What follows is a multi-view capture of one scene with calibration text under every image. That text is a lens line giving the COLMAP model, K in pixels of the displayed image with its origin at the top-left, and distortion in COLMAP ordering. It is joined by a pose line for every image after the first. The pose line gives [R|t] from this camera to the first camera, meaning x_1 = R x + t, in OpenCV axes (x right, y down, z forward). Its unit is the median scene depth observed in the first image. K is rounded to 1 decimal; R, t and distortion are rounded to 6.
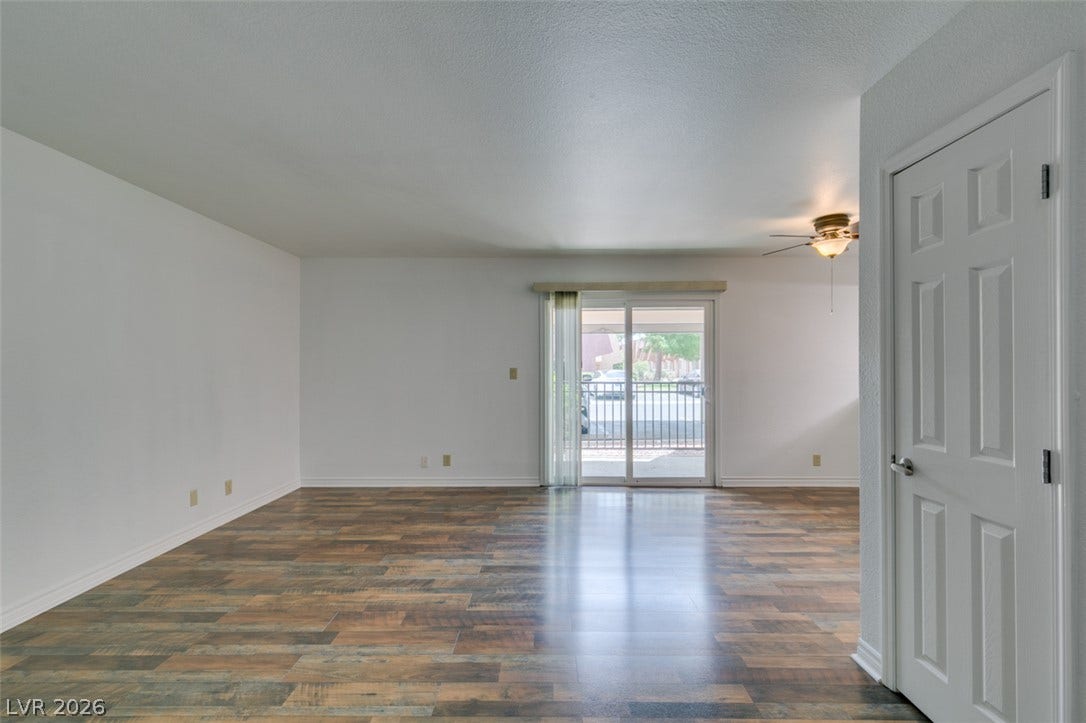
lens RADIAL K [[487.2, 0, 545.6], [0, 487.2, 364.8], [0, 0, 1]] dist [0.004671, -0.002406]
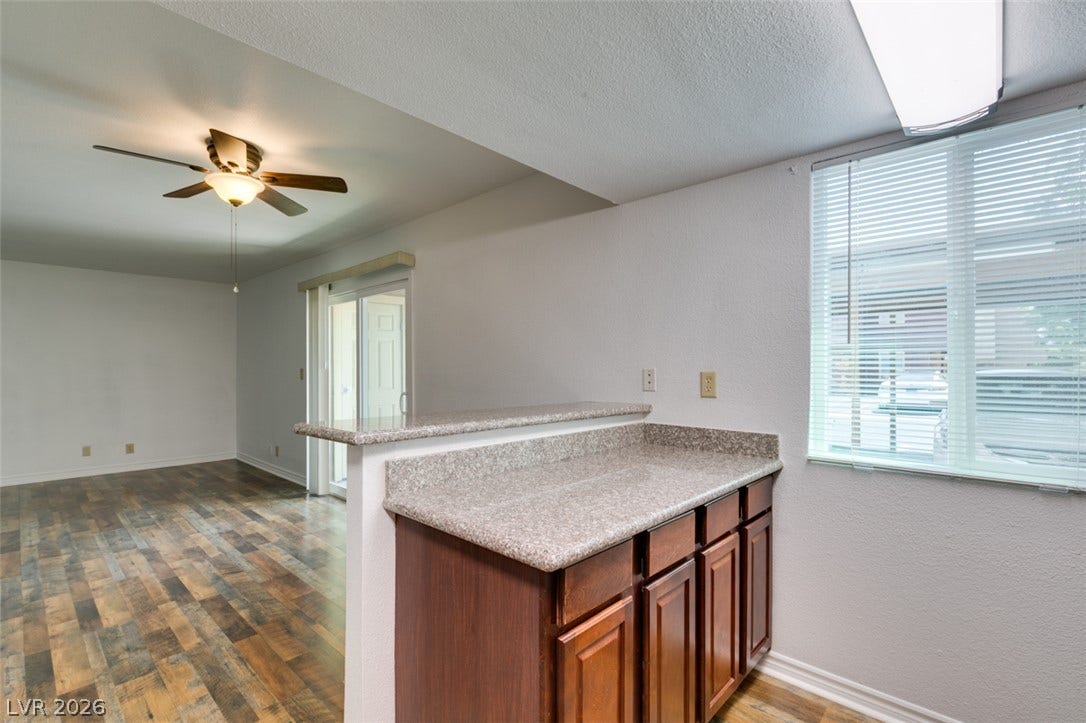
lens RADIAL K [[487.2, 0, 544.0], [0, 487.2, 365.4], [0, 0, 1]] dist [0.004671, -0.002406]
pose [[0.742337, -0.001782, -0.670025, 1.407915], [0.004376, 0.999988, 0.002189, 0.000467], [0.670013, -0.004558, 0.742335, 0.819388]]
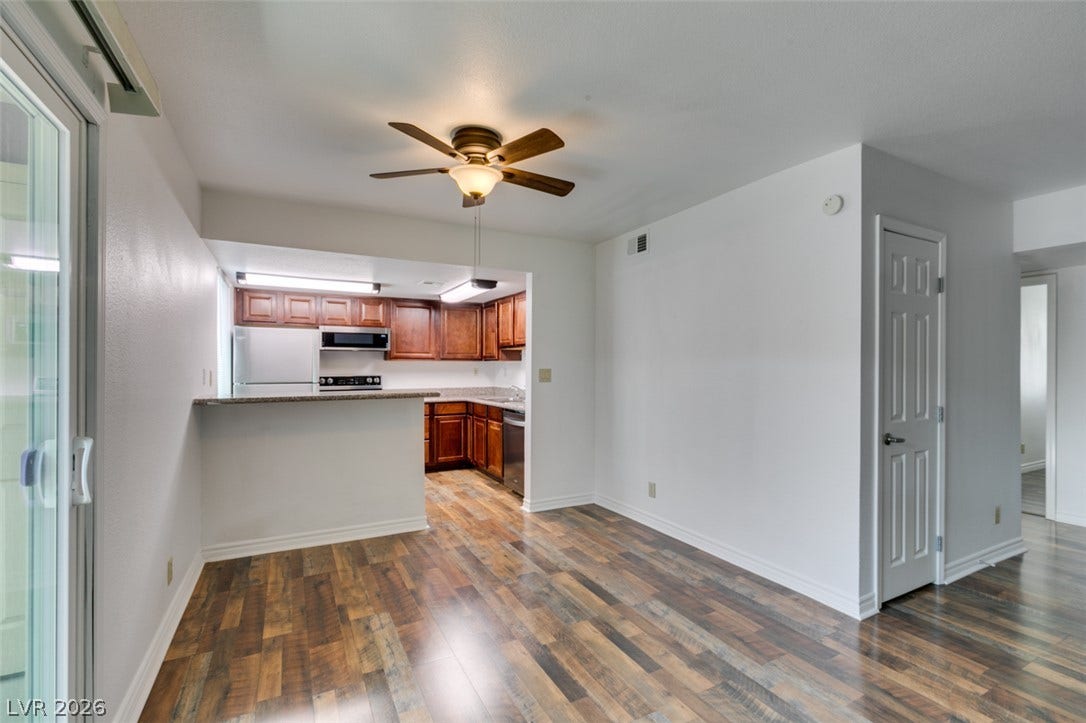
lens RADIAL K [[487.2, 0, 543.9], [0, 487.2, 363.9], [0, 0, 1]] dist [0.004671, -0.002406]
pose [[-0.472483, 0.008419, 0.881299, -0.021800], [-0.003959, 0.999924, -0.011675, 0.006703], [-0.881331, -0.009005, -0.472414, 1.276238]]
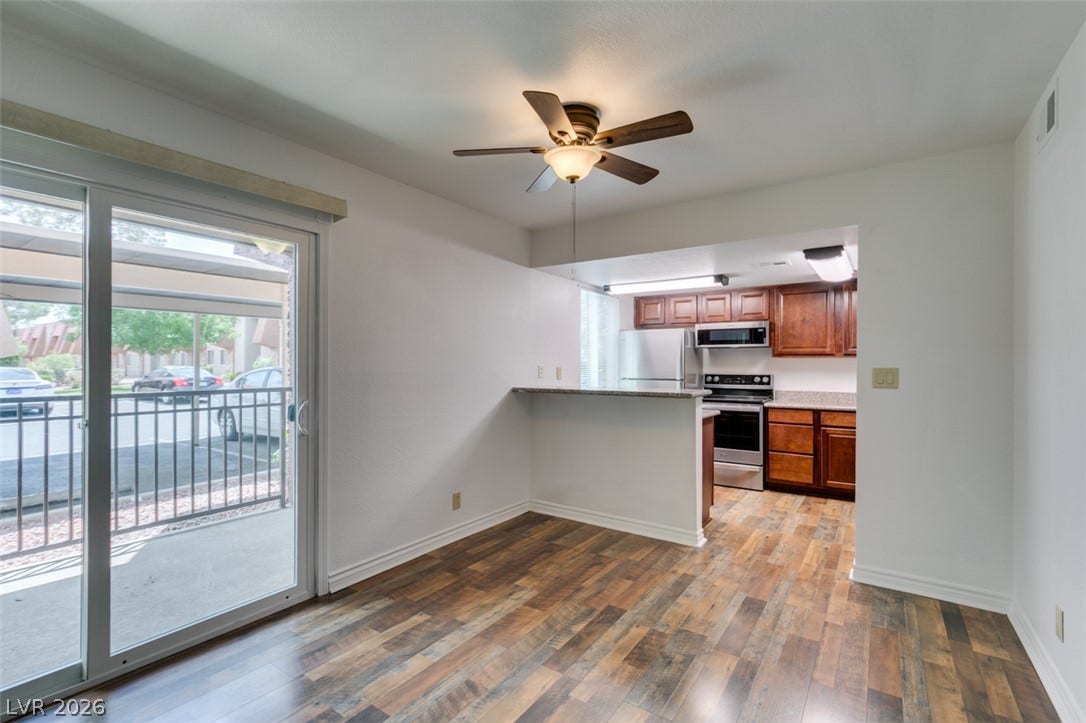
lens RADIAL K [[493.2, 0, 536.5], [0, 493.2, 362.1], [0, 0, 1]] dist [0.008286, -0.002080]
pose [[0.568862, 0.007978, 0.822394, 0.069851], [-0.009357, 0.999951, -0.003228, 0.002878], [-0.822380, -0.005859, 0.568909, 0.723413]]
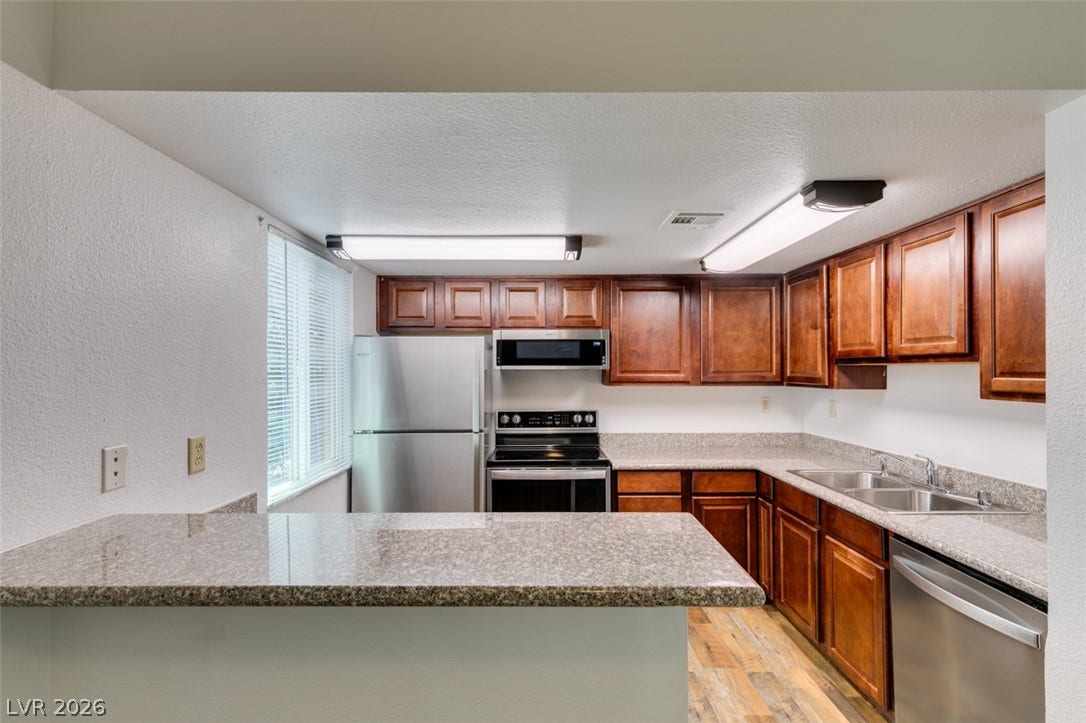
lens RADIAL K [[487.2, 0, 537.3], [0, 487.2, 366.2], [0, 0, 1]] dist [0.004671, -0.002406]
pose [[0.000837, 0.008876, 0.999960, 0.716921], [-0.003112, 0.999956, -0.008873, -0.049713], [-0.999995, -0.003104, 0.000865, 1.100678]]
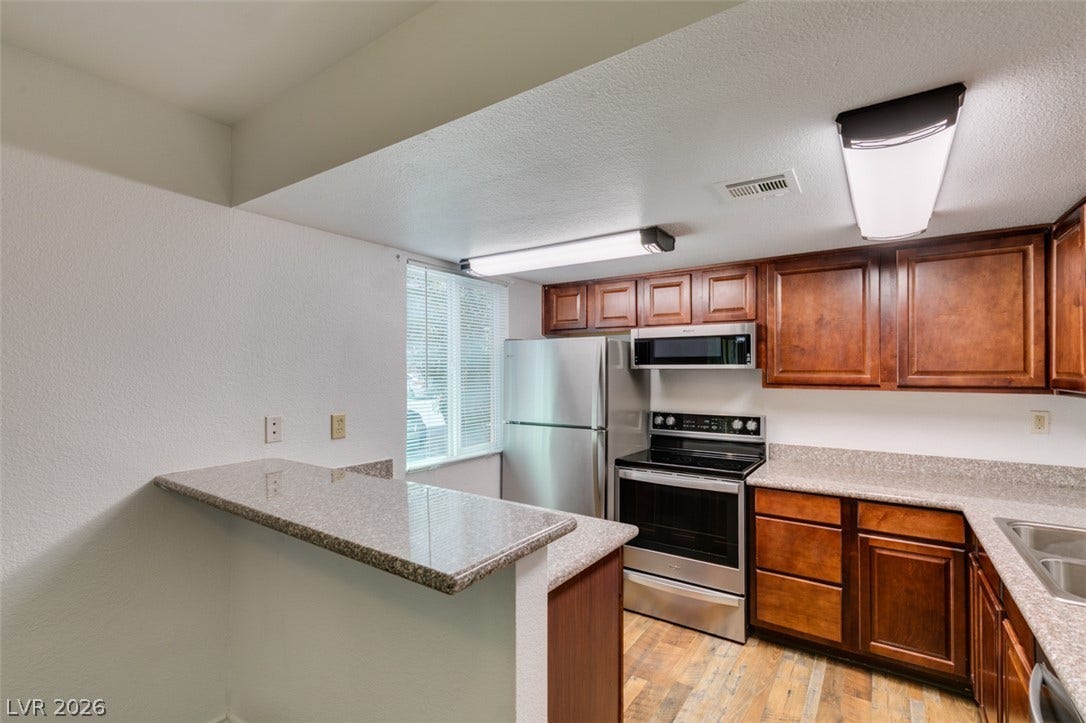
lens RADIAL K [[487.2, 0, 537.5], [0, 487.2, 368.5], [0, 0, 1]] dist [0.004671, -0.002406]
pose [[0.568909, 0.004625, 0.822388, 0.775443], [-0.005307, 0.999984, -0.001953, -0.049520], [-0.822383, -0.003253, 0.568924, 0.826208]]
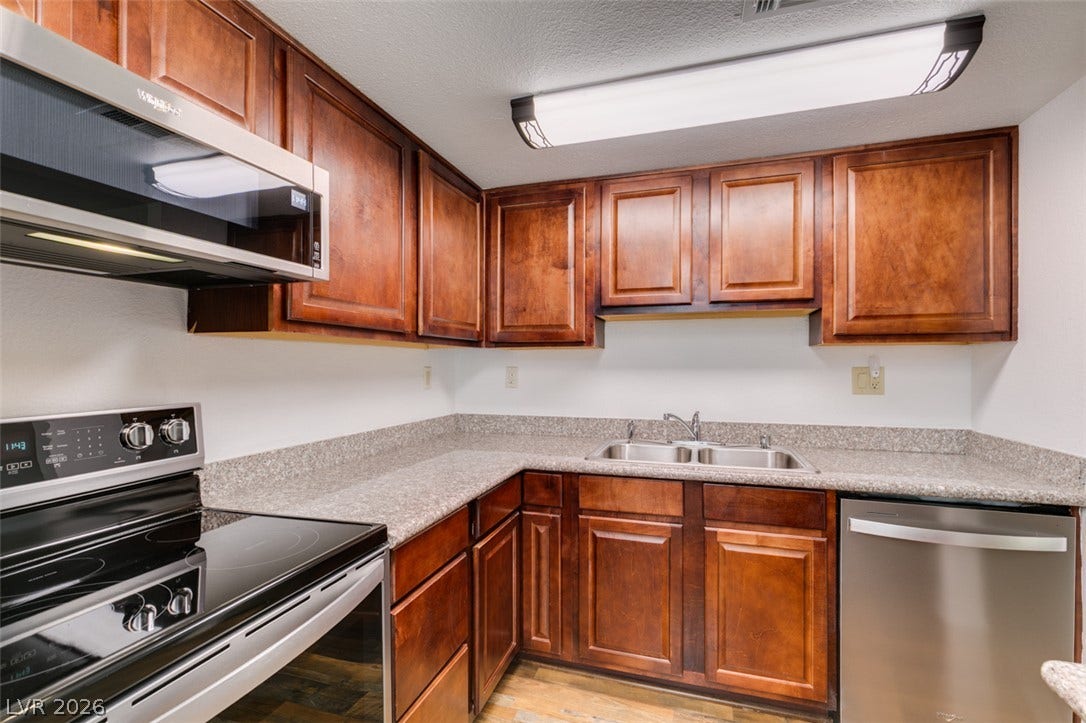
lens RADIAL K [[487.2, 0, 540.6], [0, 487.2, 365.7], [0, 0, 1]] dist [0.004671, -0.002406]
pose [[-0.953391, 0.001992, 0.301731, 1.346395], [0.000856, 0.999992, -0.003896, 0.003356], [-0.301737, -0.003456, -0.953385, 1.232282]]
